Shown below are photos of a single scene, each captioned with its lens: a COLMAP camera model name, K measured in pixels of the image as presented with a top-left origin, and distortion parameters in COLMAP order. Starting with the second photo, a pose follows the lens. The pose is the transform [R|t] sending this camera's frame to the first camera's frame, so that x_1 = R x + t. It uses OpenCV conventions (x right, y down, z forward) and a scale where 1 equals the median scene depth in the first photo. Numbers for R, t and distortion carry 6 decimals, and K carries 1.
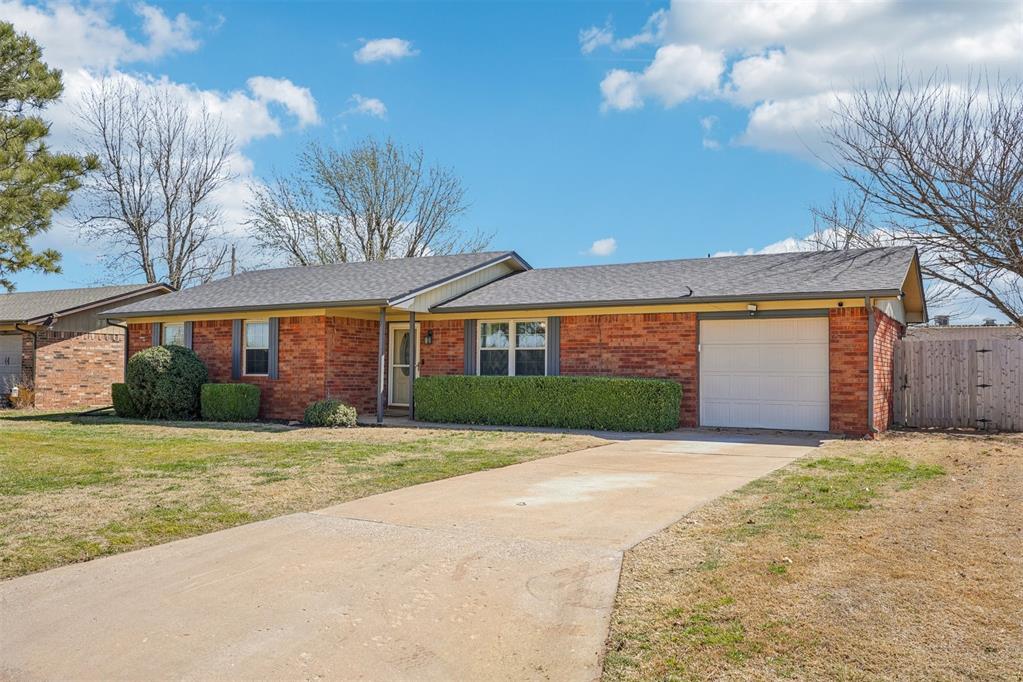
lens RADIAL K [[824.6, 0, 511.5], [0, 824.6, 341.0], [0, 0, 1]] dist [0.006344, 0.002013]
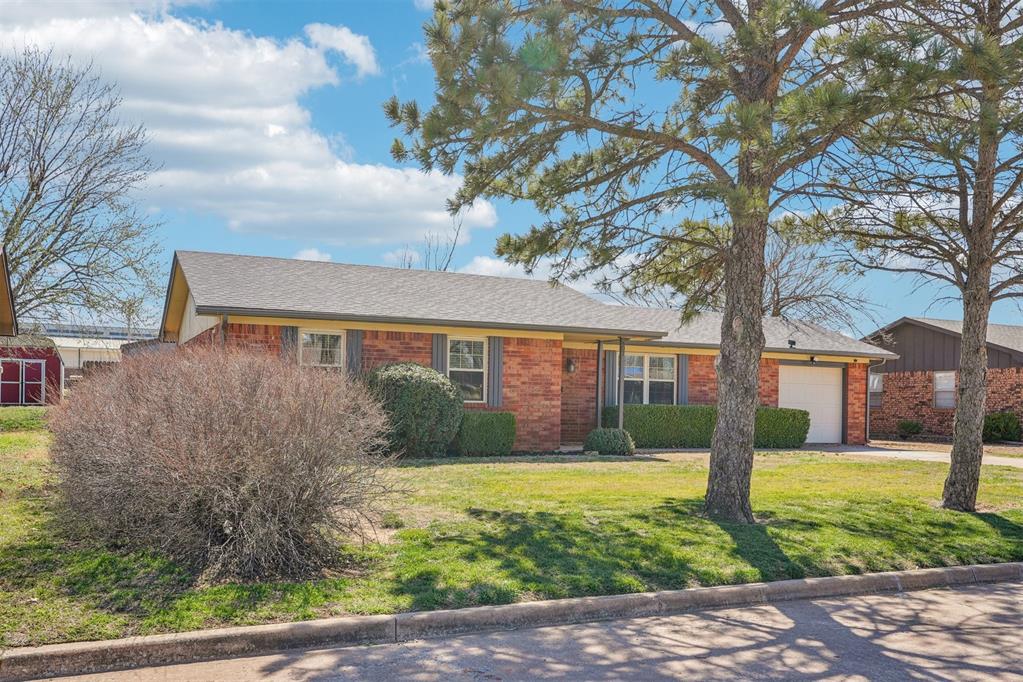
lens RADIAL K [[920.5, 0, 490.3], [0, 920.5, 341.0], [0, 0, 1]] dist [-0.059152, 0.004127]
pose [[0.595442, 0.059938, 0.801159, -1.122450], [-0.050162, 0.998041, -0.037386, 0.013784], [-0.801830, -0.017927, 0.597283, 0.429253]]
